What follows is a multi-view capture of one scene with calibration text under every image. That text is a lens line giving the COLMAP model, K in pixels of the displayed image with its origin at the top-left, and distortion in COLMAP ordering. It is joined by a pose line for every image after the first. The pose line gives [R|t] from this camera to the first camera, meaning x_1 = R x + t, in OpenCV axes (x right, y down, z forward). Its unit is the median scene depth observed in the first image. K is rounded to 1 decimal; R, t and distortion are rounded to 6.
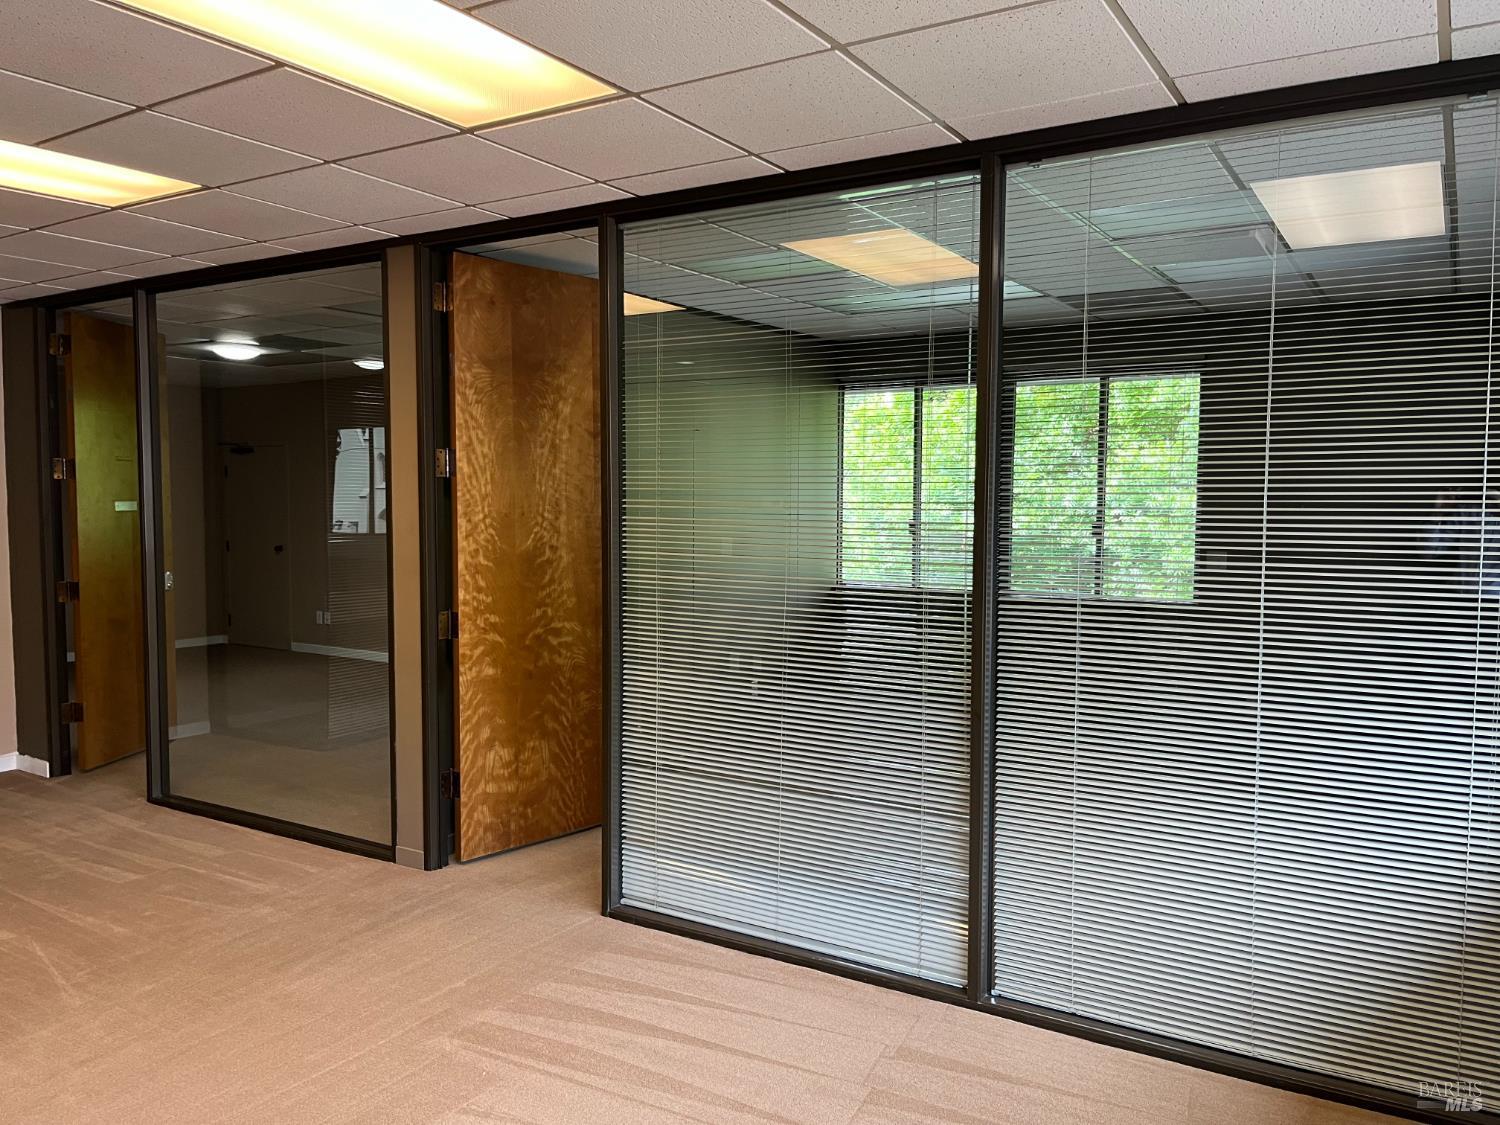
lens RADIAL K [[1143.6, 0, 751.6], [0, 1143.6, 564.3], [0, 0, 1]] dist [0.026112, -0.001398]
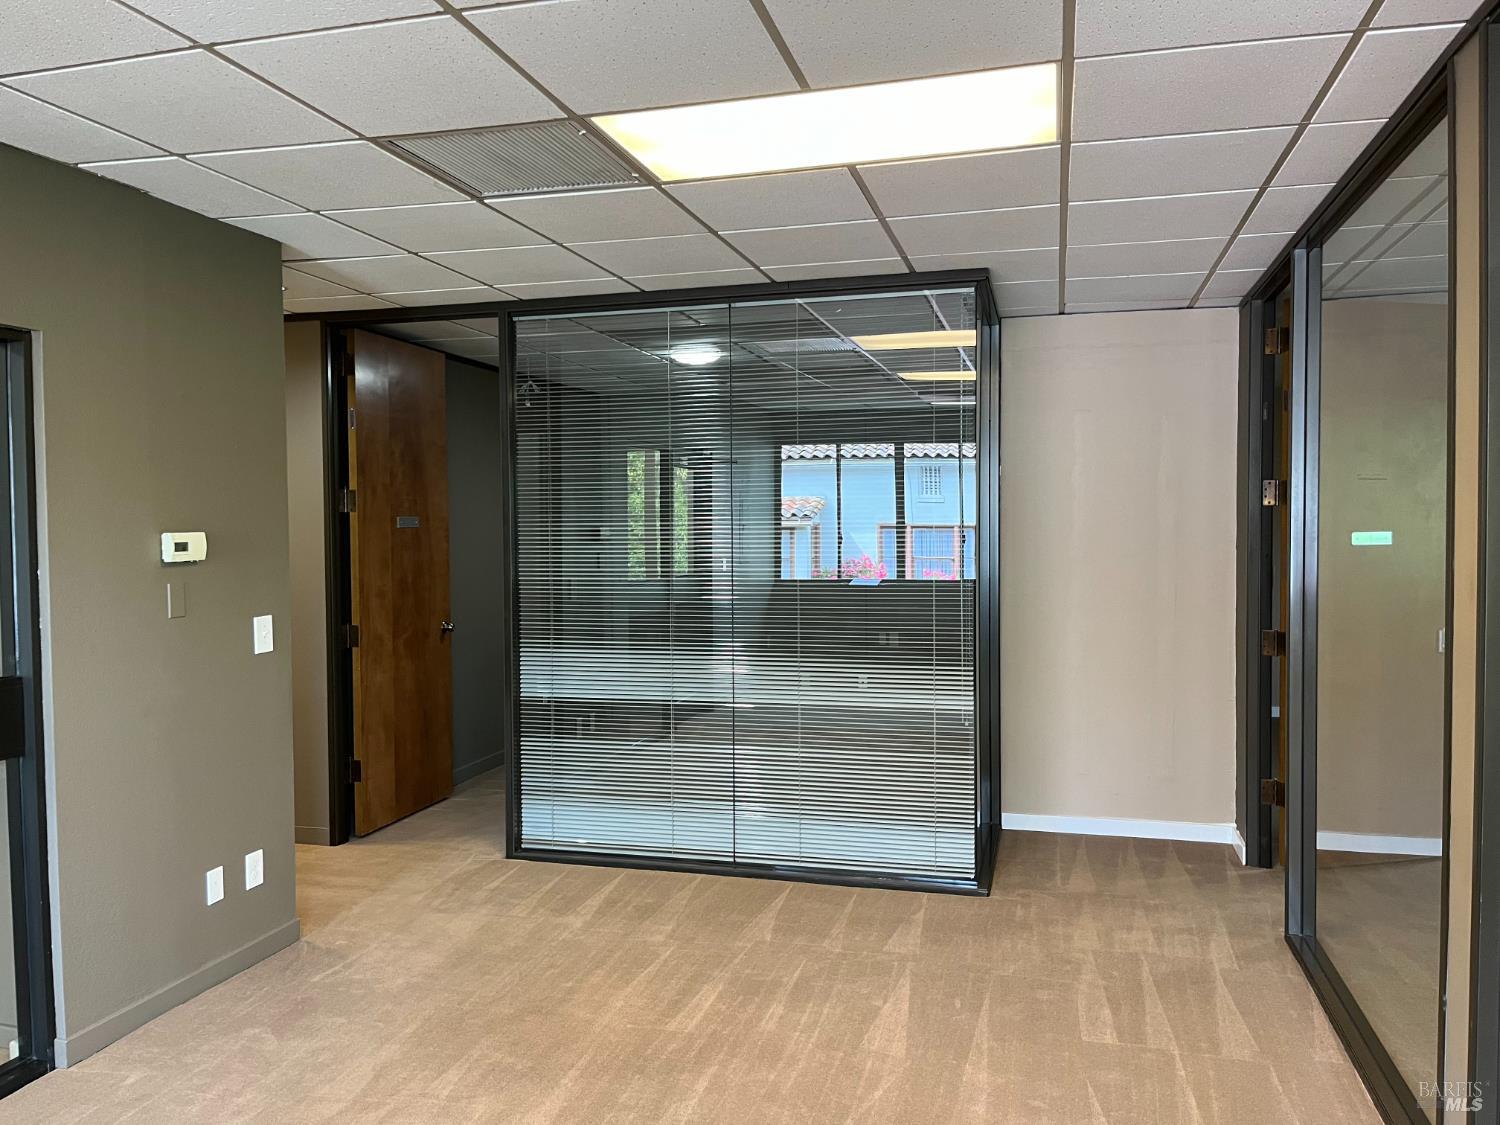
lens RADIAL K [[1143.6, 0, 752.1], [0, 1143.6, 557.7], [0, 0, 1]] dist [0.026112, -0.001398]
pose [[0.293809, 0.020716, -0.955640, 0.088626], [-0.050476, 0.998706, 0.006131, -0.028013], [0.954530, 0.046435, 0.294475, 0.504100]]
